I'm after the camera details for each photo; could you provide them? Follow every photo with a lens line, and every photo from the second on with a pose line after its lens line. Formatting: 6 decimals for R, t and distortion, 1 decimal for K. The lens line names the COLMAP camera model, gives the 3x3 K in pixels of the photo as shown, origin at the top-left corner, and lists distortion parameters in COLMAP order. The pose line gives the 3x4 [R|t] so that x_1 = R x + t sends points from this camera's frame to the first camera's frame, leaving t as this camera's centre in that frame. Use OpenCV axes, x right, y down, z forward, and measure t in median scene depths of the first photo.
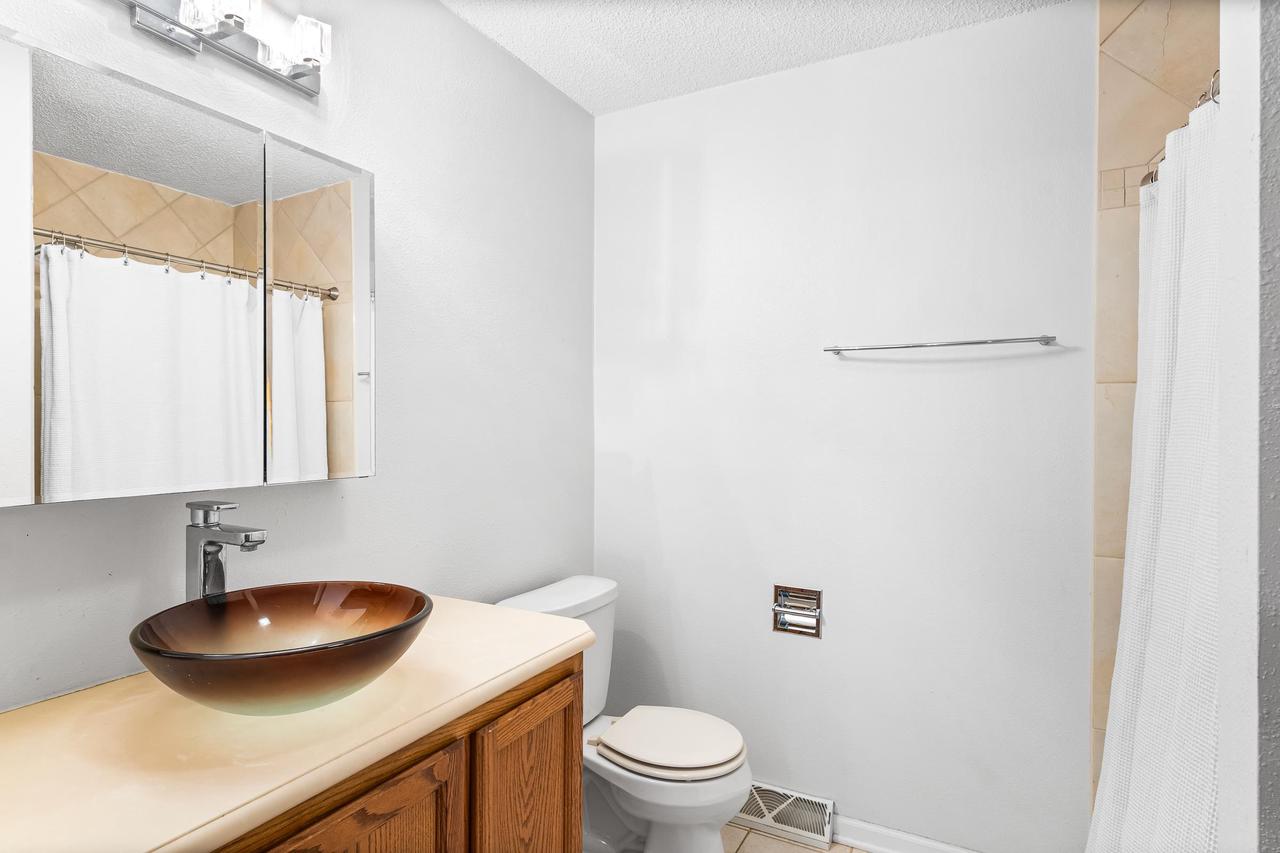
lens RADIAL K [[675.4, 0, 647.8], [0, 675.4, 428.9], [0, 0, 1]] dist [0.001002, 0.001463]
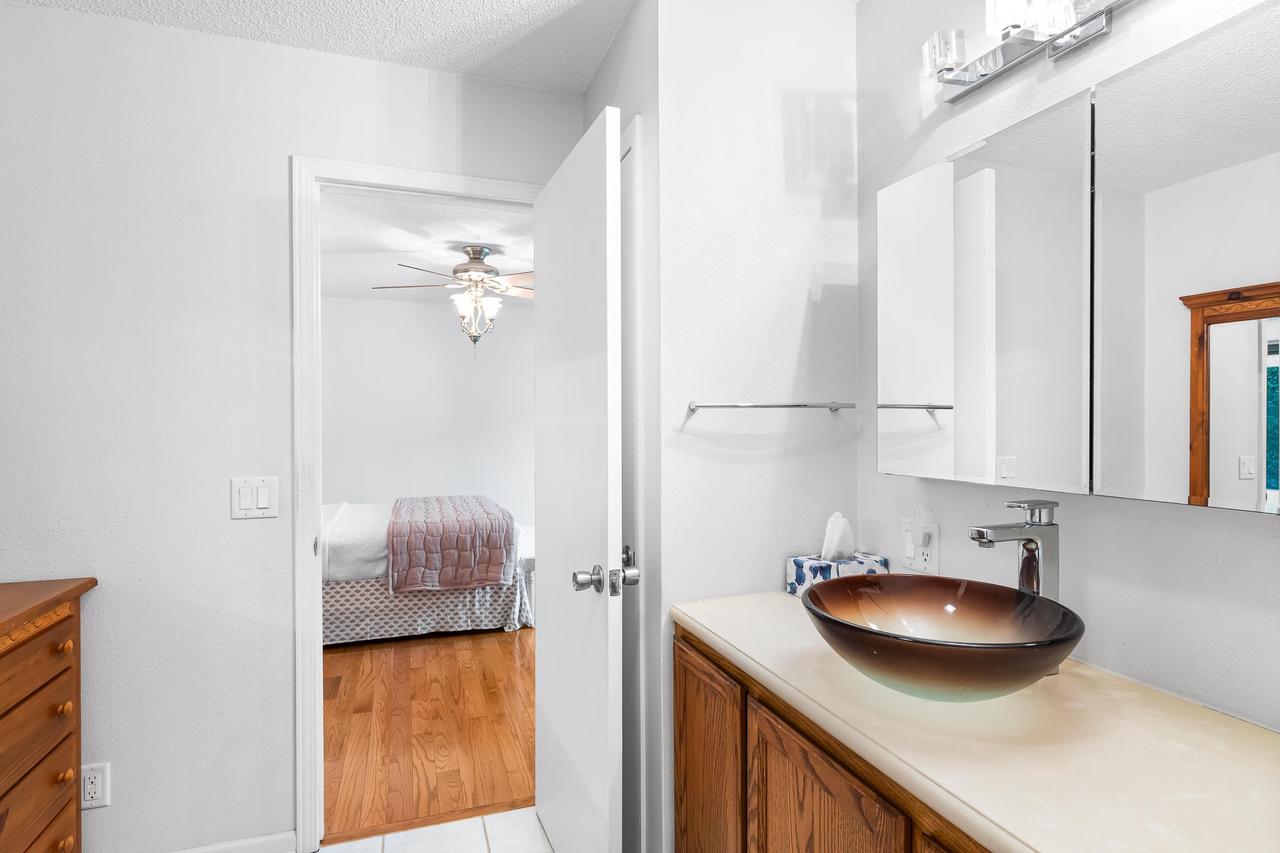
lens RADIAL K [[686.3, 0, 639.5], [0, 686.3, 428.3], [0, 0, 1]] dist [0.006862, -0.002425]
pose [[-0.688415, 0.001122, -0.725316, 0.351849], [-0.013053, 0.999818, 0.013935, -0.004907], [0.725199, 0.019061, -0.688275, 0.879785]]
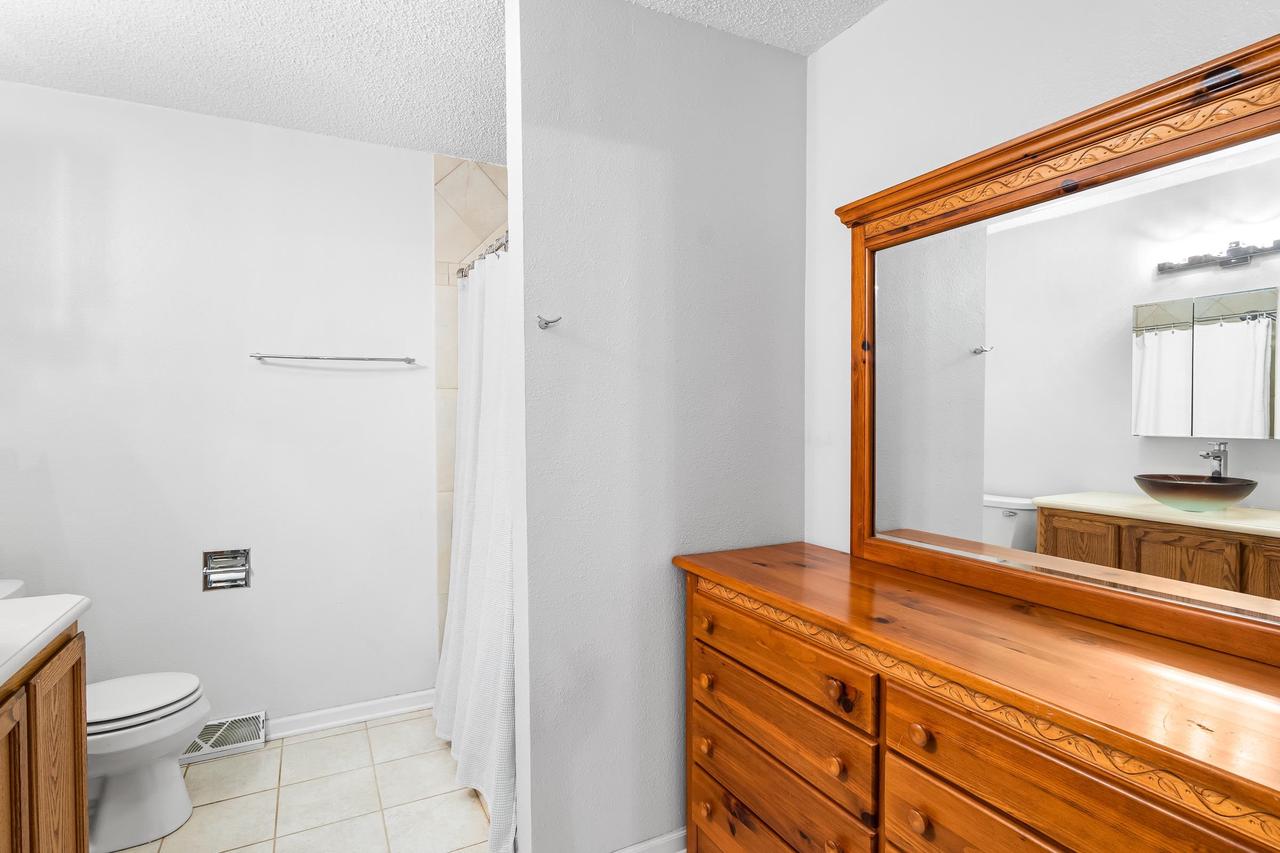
lens RADIAL K [[666.1, 0, 638.4], [0, 666.1, 425.3], [0, 0, 1]] dist [-0.001743, 0.000076]
pose [[0.573468, -0.019679, 0.818992, -0.381534], [0.012704, 0.999805, 0.015128, 0.003189], [-0.819130, 0.001729, 0.573606, -0.335084]]
